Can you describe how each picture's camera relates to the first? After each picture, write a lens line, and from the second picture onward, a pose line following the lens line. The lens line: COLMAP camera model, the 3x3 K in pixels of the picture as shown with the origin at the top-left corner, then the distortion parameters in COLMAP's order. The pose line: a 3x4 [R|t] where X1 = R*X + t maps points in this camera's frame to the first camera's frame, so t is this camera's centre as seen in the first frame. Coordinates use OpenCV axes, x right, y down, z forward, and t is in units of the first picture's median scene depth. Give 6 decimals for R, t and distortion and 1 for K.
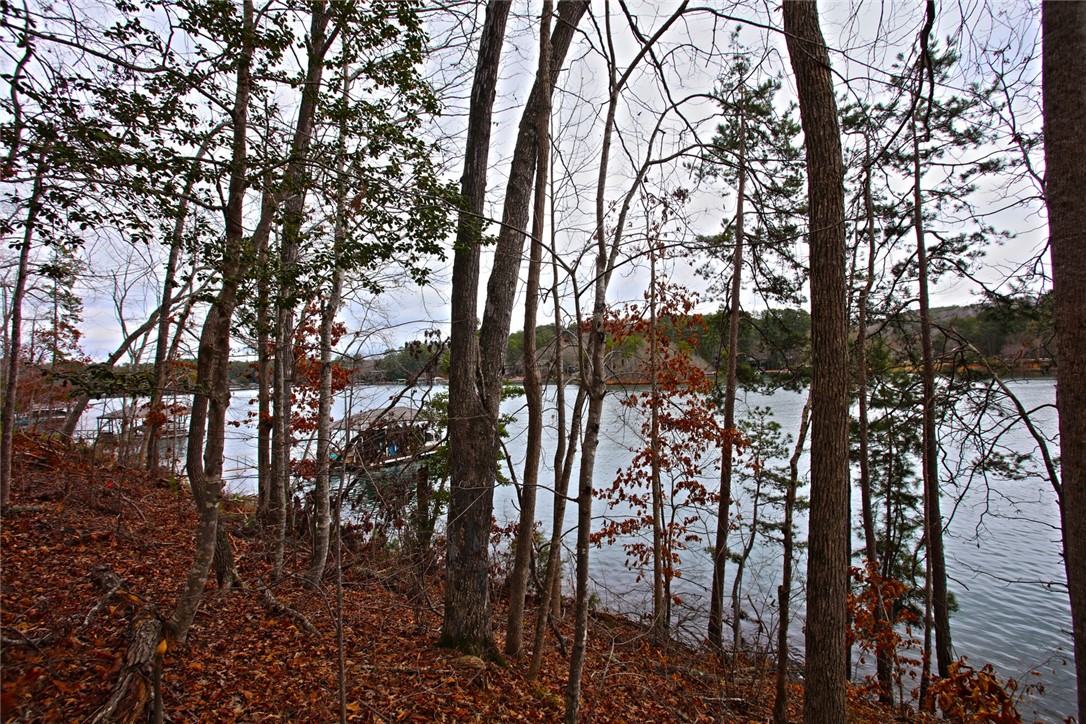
lens RADIAL K [[527.7, 0, 547.5], [0, 527.7, 362.9], [0, 0, 1]] dist [-0.070098, 0.030851]
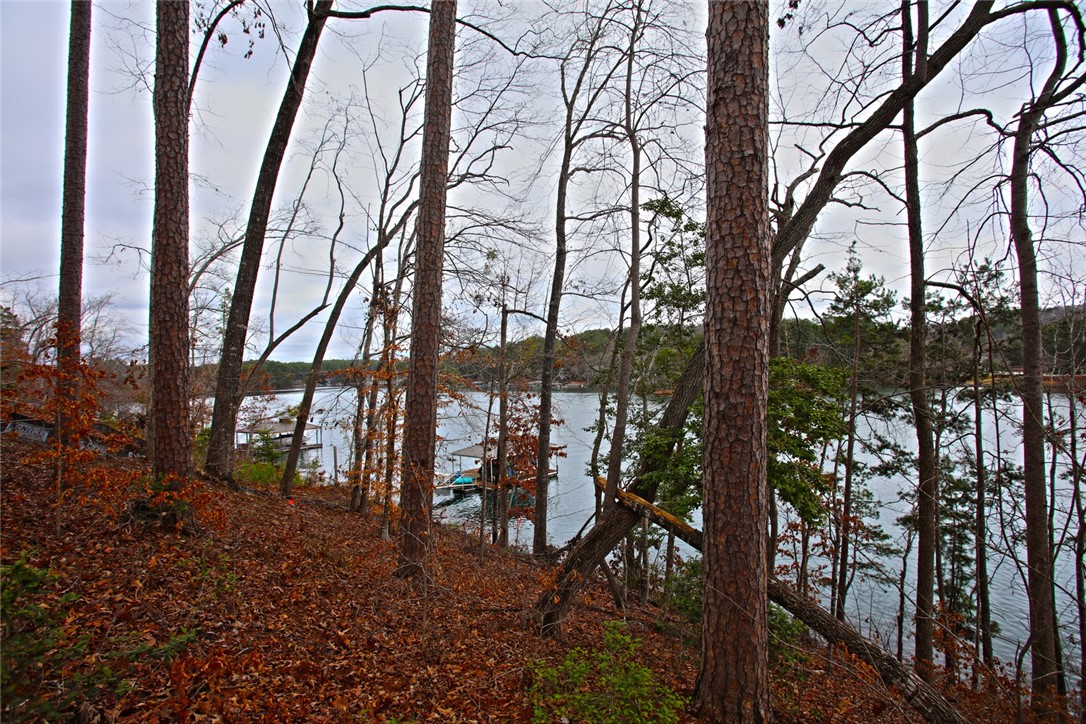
lens RADIAL K [[527.7, 0, 548.9], [0, 527.7, 362.8], [0, 0, 1]] dist [-0.070098, 0.030851]
pose [[0.996545, 0.005783, -0.082855, -0.473184], [-0.005640, 0.999982, 0.001958, -0.352106], [0.082865, -0.001484, 0.996560, -0.700141]]
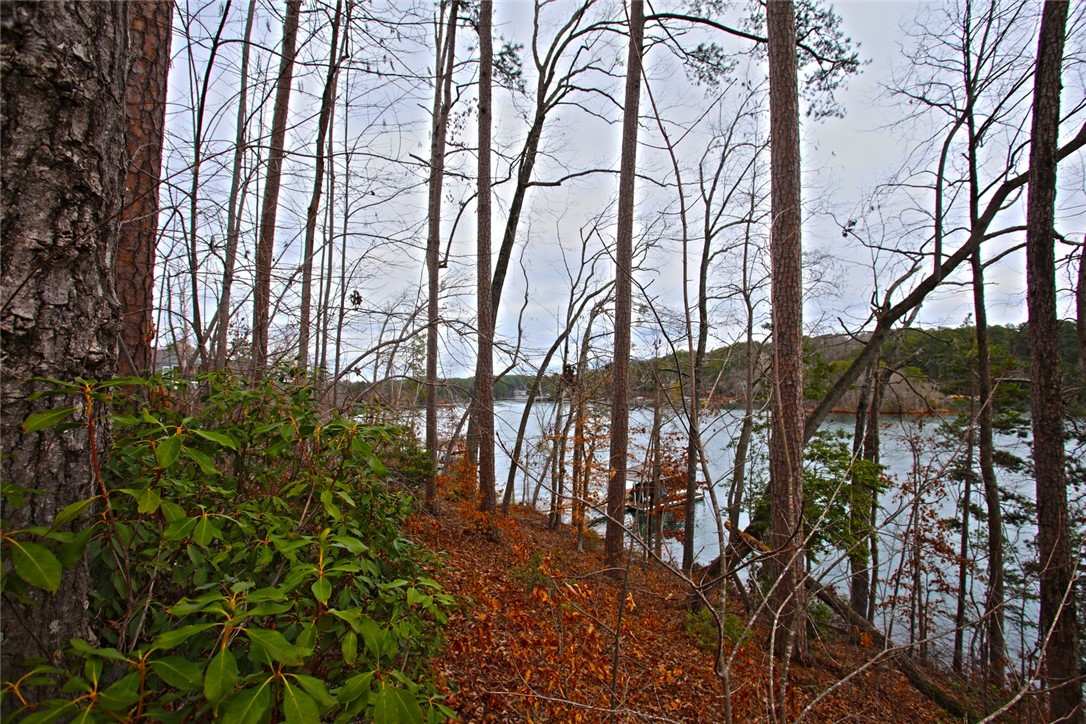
lens RADIAL K [[527.7, 0, 551.4], [0, 527.7, 362.1], [0, 0, 1]] dist [-0.070098, 0.030851]
pose [[0.938788, -0.013597, -0.344228, -0.417960], [0.005276, 0.999671, -0.025097, -0.547911], [0.344456, 0.021745, 0.938550, -1.277260]]
